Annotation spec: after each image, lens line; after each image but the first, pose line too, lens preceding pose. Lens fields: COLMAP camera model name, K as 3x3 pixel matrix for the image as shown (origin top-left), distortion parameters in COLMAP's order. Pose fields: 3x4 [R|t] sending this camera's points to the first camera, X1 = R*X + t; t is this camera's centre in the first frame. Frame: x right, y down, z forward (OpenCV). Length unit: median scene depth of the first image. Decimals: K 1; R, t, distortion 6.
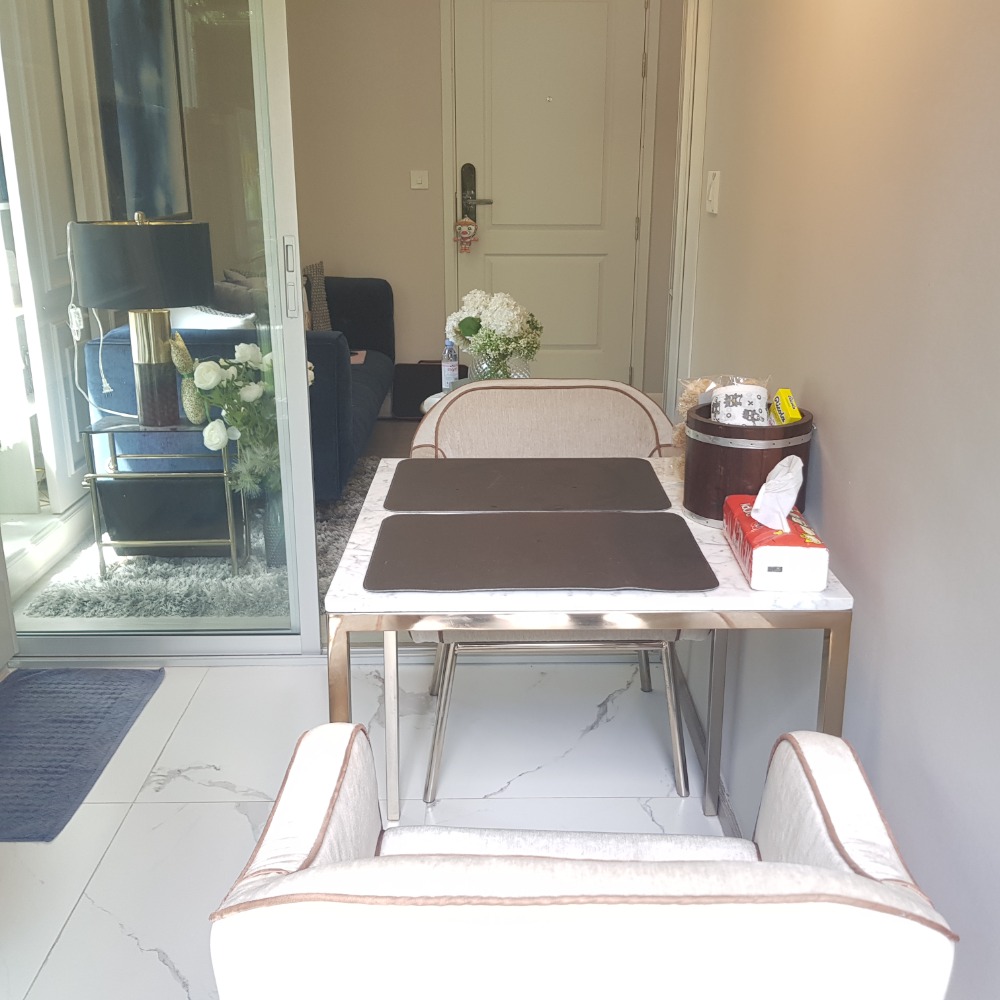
lens RADIAL K [[1040.6, 0, 516.8], [0, 1040.6, 498.7], [0, 0, 1]] dist [0.108319, -0.213096]
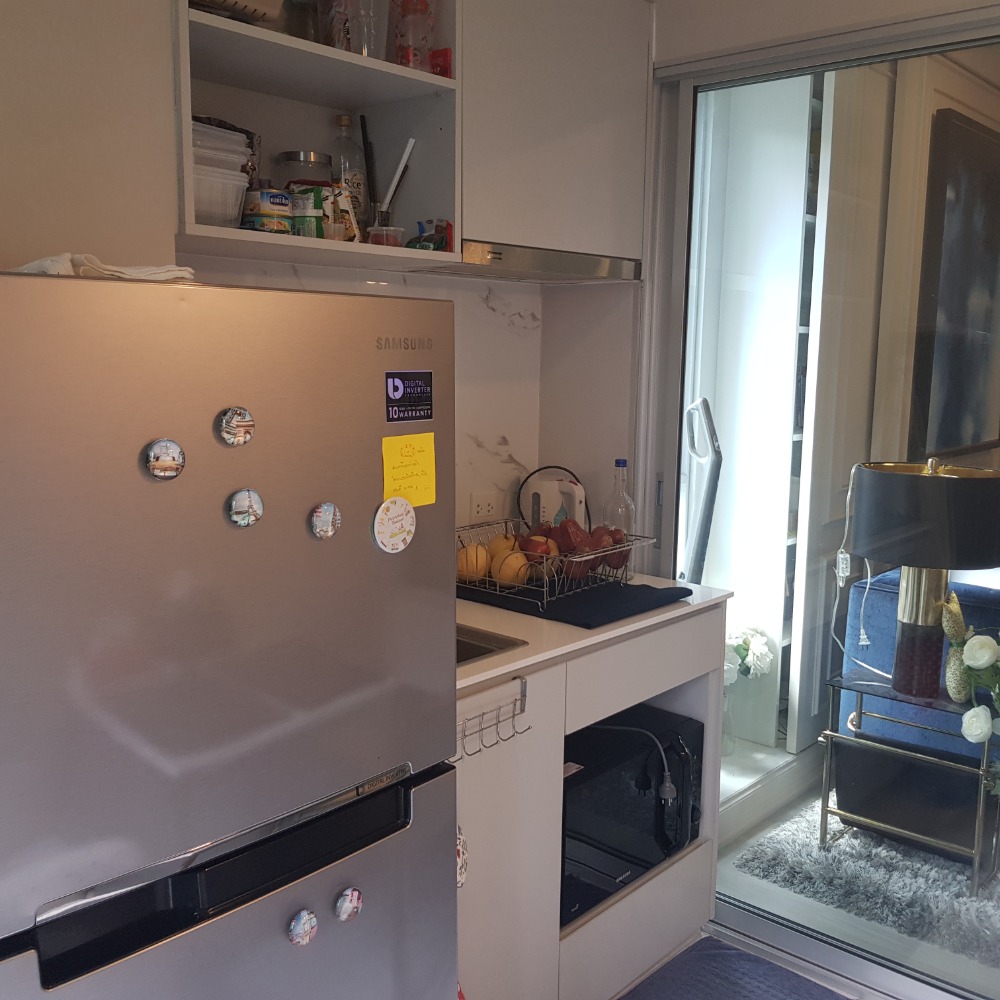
lens RADIAL K [[1040.6, 0, 516.8], [0, 1040.6, 498.7], [0, 0, 1]] dist [0.108319, -0.213096]
pose [[0.742967, 0.106239, -0.660843, -0.025716], [-0.212072, 0.973818, -0.081873, -0.085098], [0.634843, 0.200976, 0.746045, 0.110055]]
